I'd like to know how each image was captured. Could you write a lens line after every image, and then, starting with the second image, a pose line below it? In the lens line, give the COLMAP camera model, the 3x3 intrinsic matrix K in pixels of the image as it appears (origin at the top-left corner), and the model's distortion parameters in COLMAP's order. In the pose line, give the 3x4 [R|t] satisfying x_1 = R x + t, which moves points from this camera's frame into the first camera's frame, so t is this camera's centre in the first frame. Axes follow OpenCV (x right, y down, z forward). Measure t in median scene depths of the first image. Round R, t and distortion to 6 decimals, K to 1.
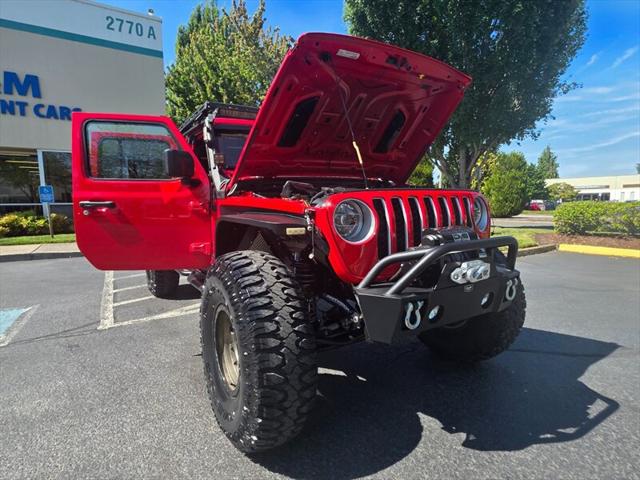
lens RADIAL K [[348.3, 0, 320.0], [0, 348.3, 240.0], [0, 0, 1]] dist [0.004134, 0.000926]
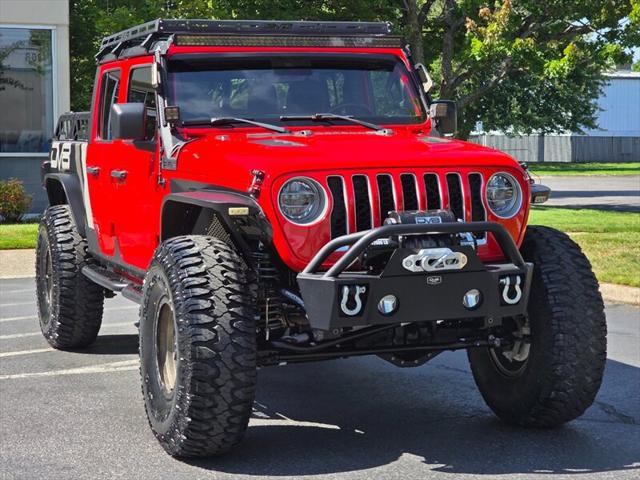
lens RADIAL K [[1415.5, 0, 321.0], [0, 1415.5, 238.5], [0, 0, 1]] dist [-0.612430, 8.179234]
pose [[0.978560, 0.018008, -0.205174, 0.862868], [-0.025728, 0.999055, -0.035020, 0.163494], [0.204350, 0.039548, 0.978099, -2.477010]]
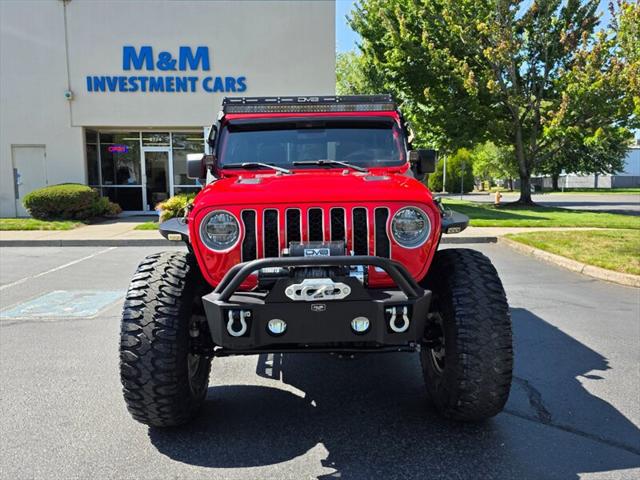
lens RADIAL K [[527.4, 0, 320.0], [0, 527.4, 240.0], [0, 0, 1]] dist [0.026317, -0.007737]
pose [[0.856887, 0.060103, -0.511989, 1.141738], [-0.055749, 0.998159, 0.023873, -0.078114], [0.512482, 0.008087, 0.858660, -0.223653]]
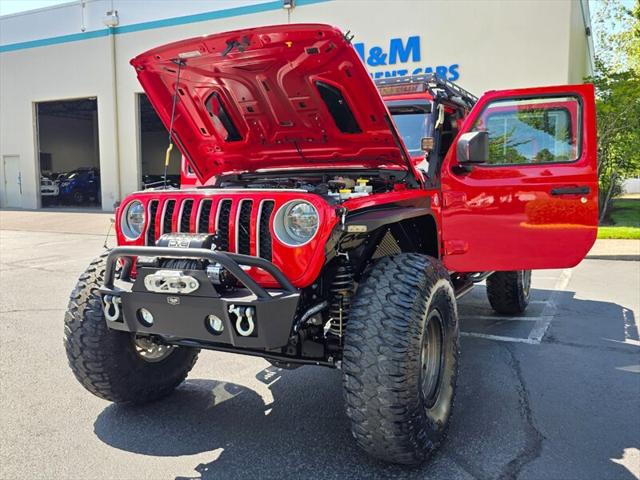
lens RADIAL K [[579.2, 0, 322.1], [0, 579.2, 240.3], [0, 0, 1]] dist [0.012201, 0.001683]
pose [[0.522561, 0.086184, -0.848235, 1.884847], [-0.088669, 0.994977, 0.046468, -0.121733], [0.847979, 0.050930, 0.527578, 0.518282]]
